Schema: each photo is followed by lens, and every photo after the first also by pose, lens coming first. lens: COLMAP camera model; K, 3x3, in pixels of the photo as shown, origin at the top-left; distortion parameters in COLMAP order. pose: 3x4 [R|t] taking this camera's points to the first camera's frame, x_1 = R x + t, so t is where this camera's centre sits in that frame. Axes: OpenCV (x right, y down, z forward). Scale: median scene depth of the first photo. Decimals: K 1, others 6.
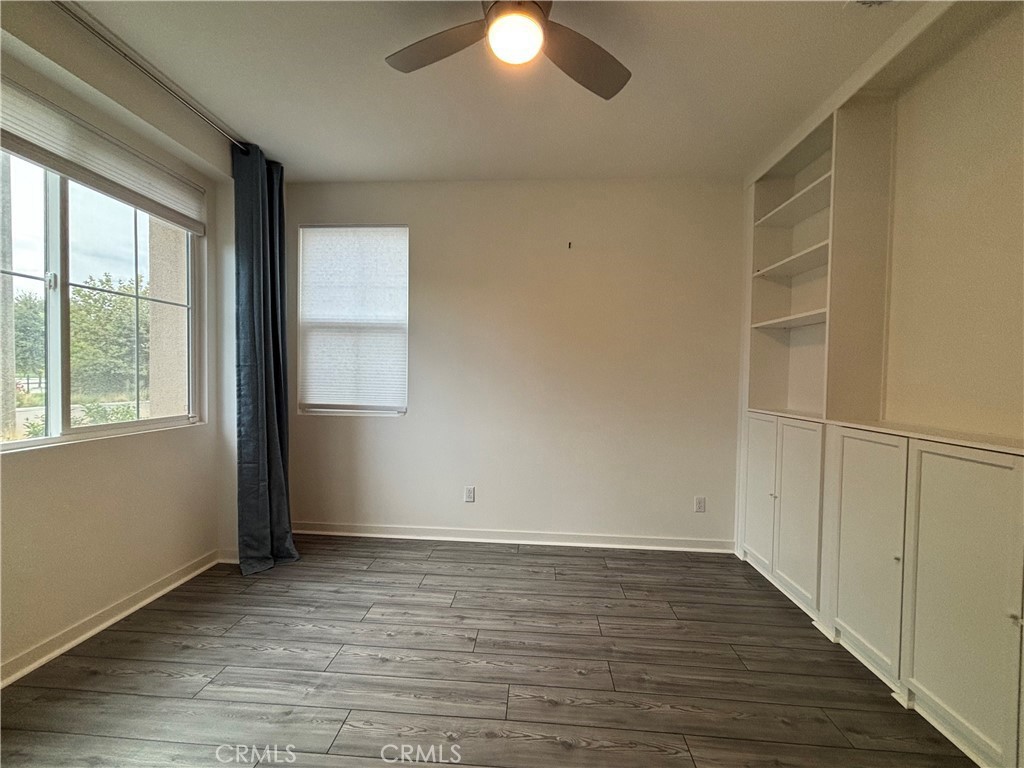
lens RADIAL K [[412.8, 0, 512.6], [0, 412.8, 385.9], [0, 0, 1]] dist [-0.001809, 0.002089]
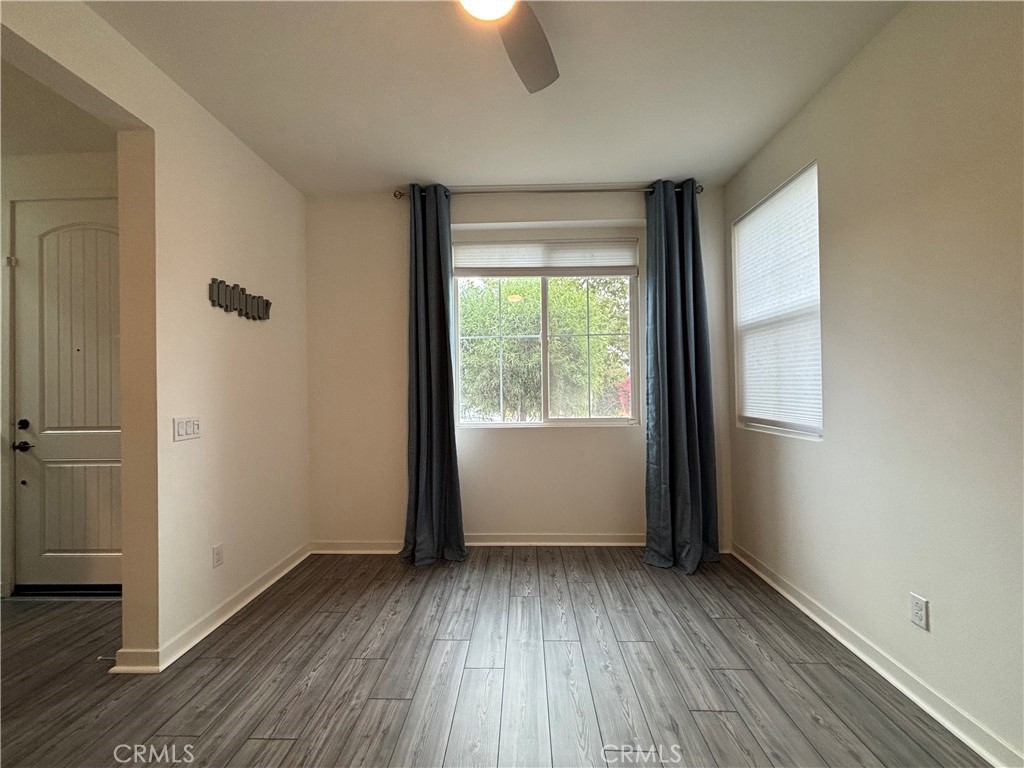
lens RADIAL K [[412.8, 0, 513.0], [0, 412.8, 386.2], [0, 0, 1]] dist [-0.001809, 0.002089]
pose [[0.038650, -0.021115, -0.999030, 0.479338], [-0.013742, 0.999671, -0.021660, 0.004603], [0.999158, 0.014565, 0.038347, 0.581656]]
